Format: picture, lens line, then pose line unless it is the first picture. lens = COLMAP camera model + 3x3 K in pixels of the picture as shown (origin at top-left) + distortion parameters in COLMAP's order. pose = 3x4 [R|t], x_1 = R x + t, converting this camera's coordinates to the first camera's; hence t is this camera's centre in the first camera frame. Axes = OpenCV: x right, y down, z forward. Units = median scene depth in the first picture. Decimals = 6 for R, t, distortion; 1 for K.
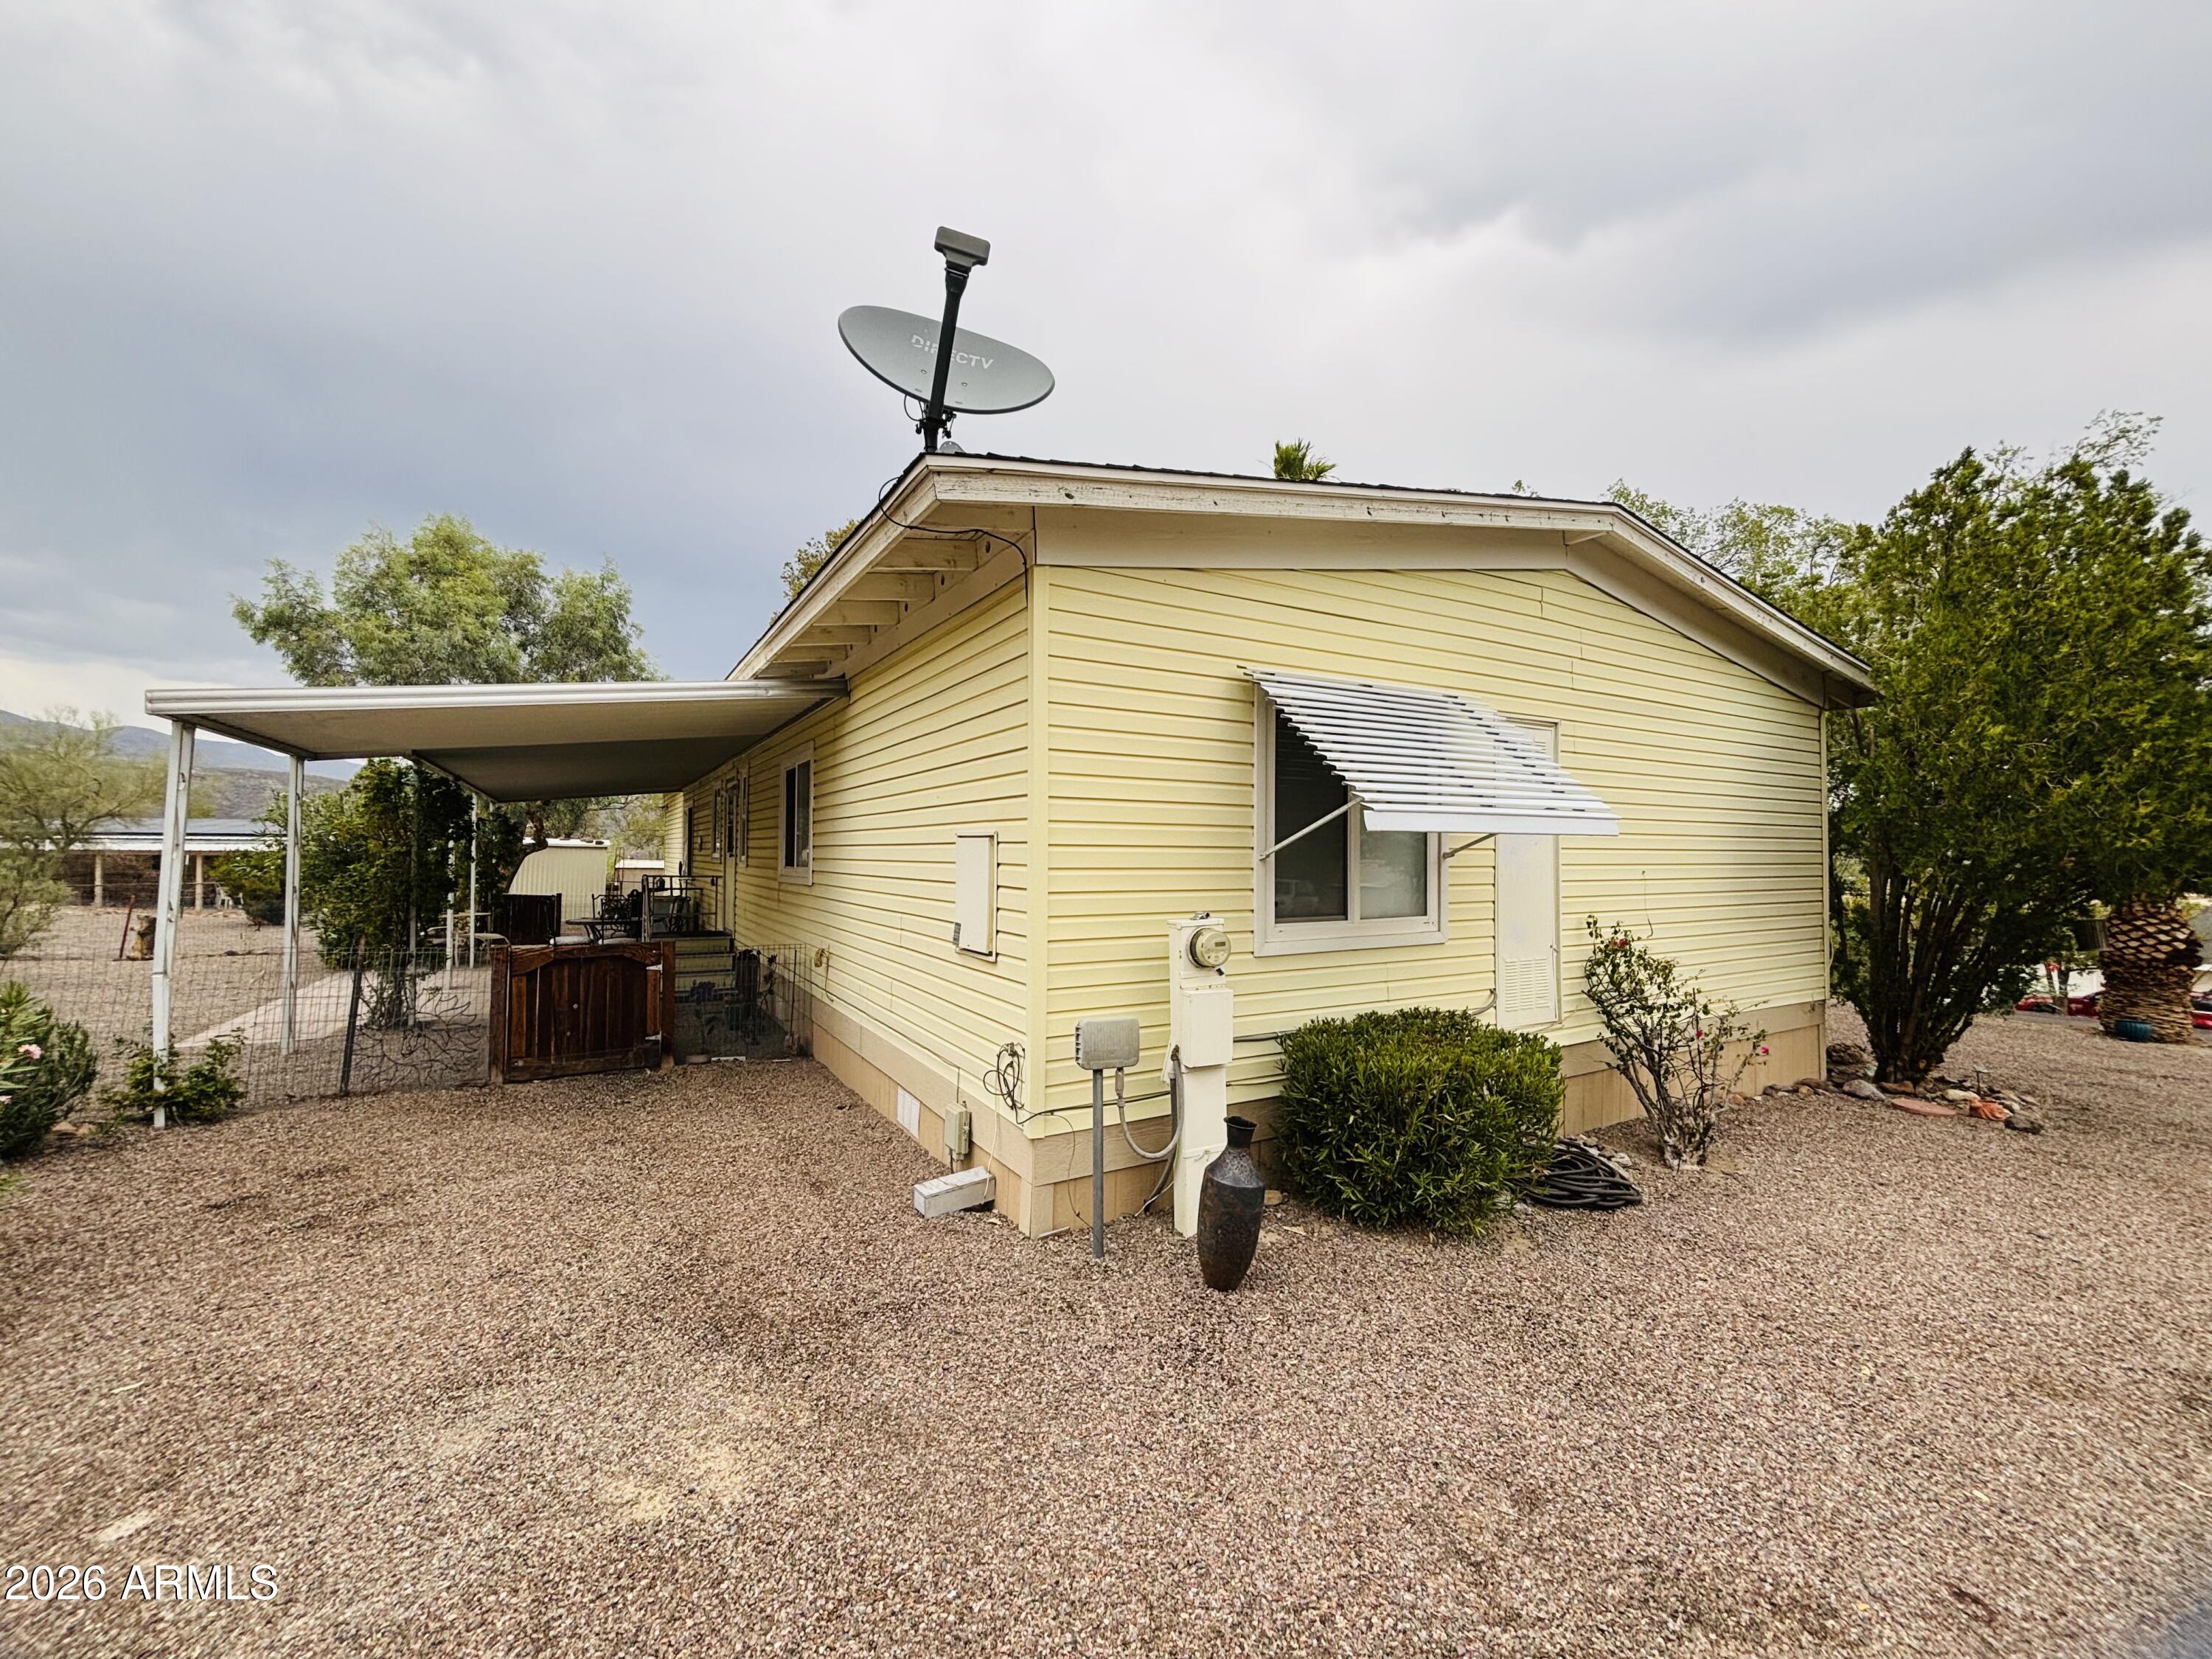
lens RADIAL K [[888.8, 0, 1104.4], [0, 888.8, 824.8], [0, 0, 1]] dist [-0.000431, 0.000538]
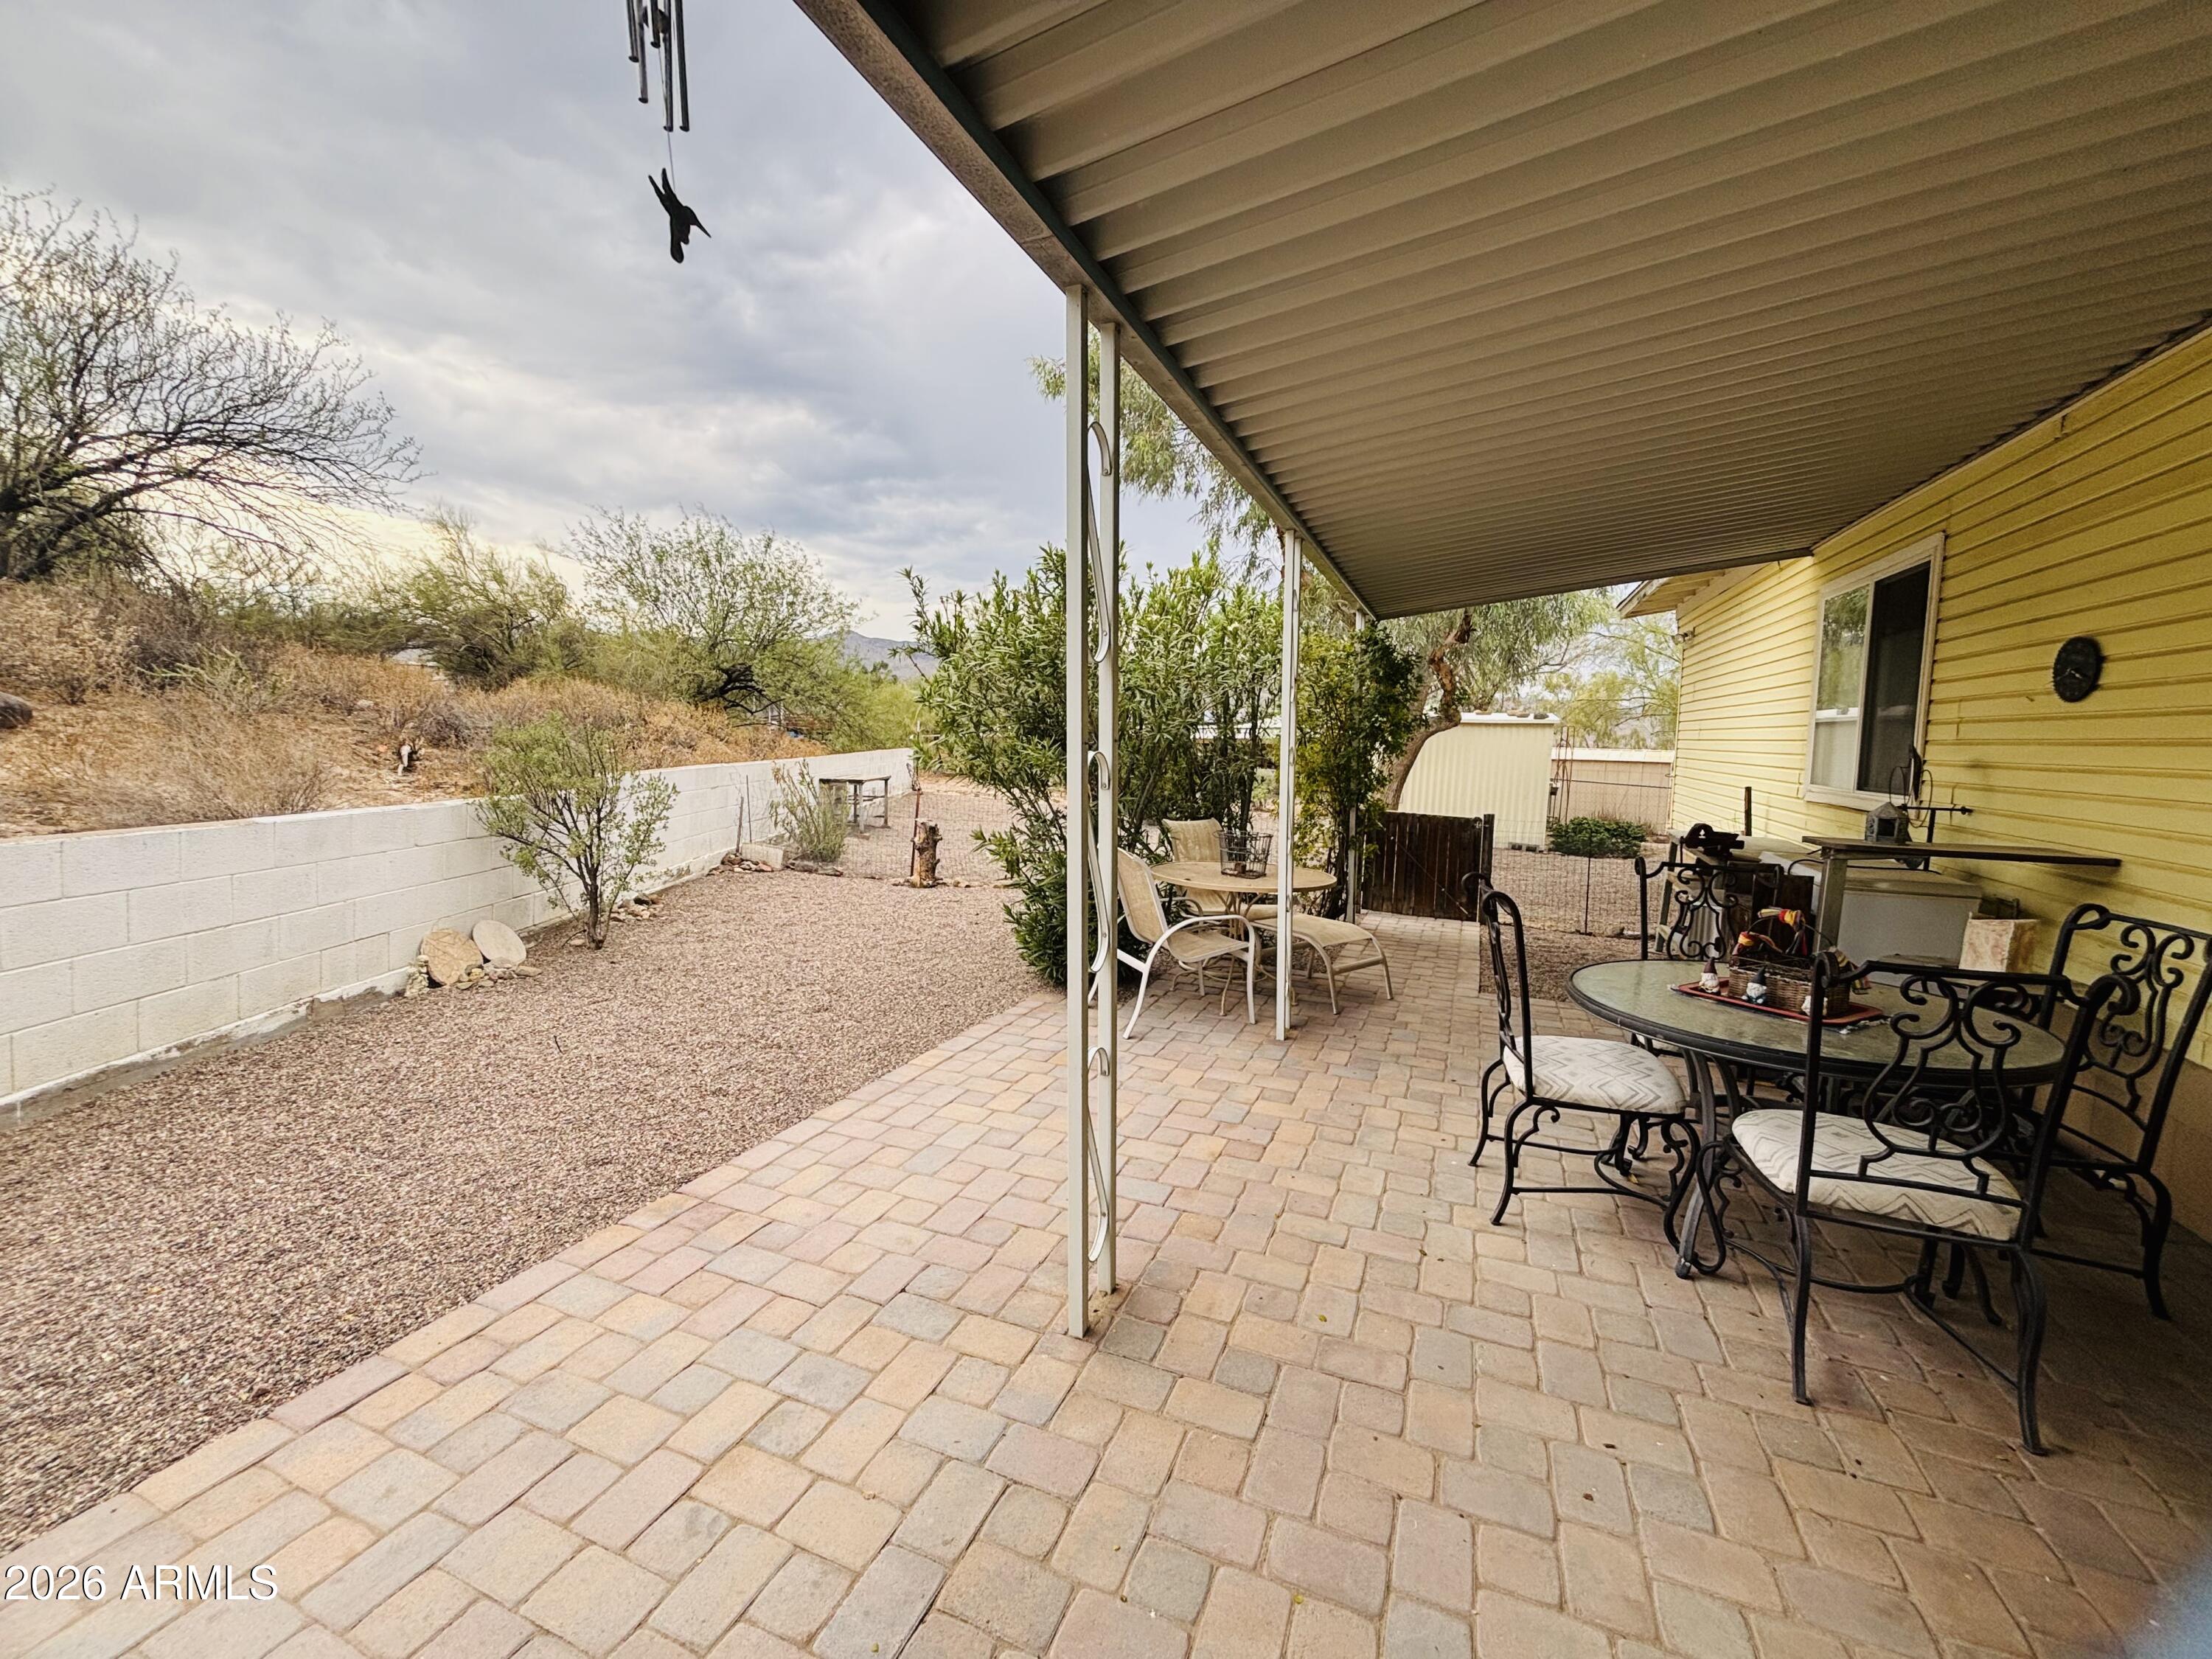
lens RADIAL K [[879.1, 0, 1094.5], [0, 879.1, 818.8], [0, 0, 1]] dist [0.000179, -0.000350]
pose [[0.593196, 0.067296, -0.802241, -0.537651], [0.025201, 0.994460, 0.102054, 0.039785], [0.804664, -0.080755, 0.588213, 0.825180]]
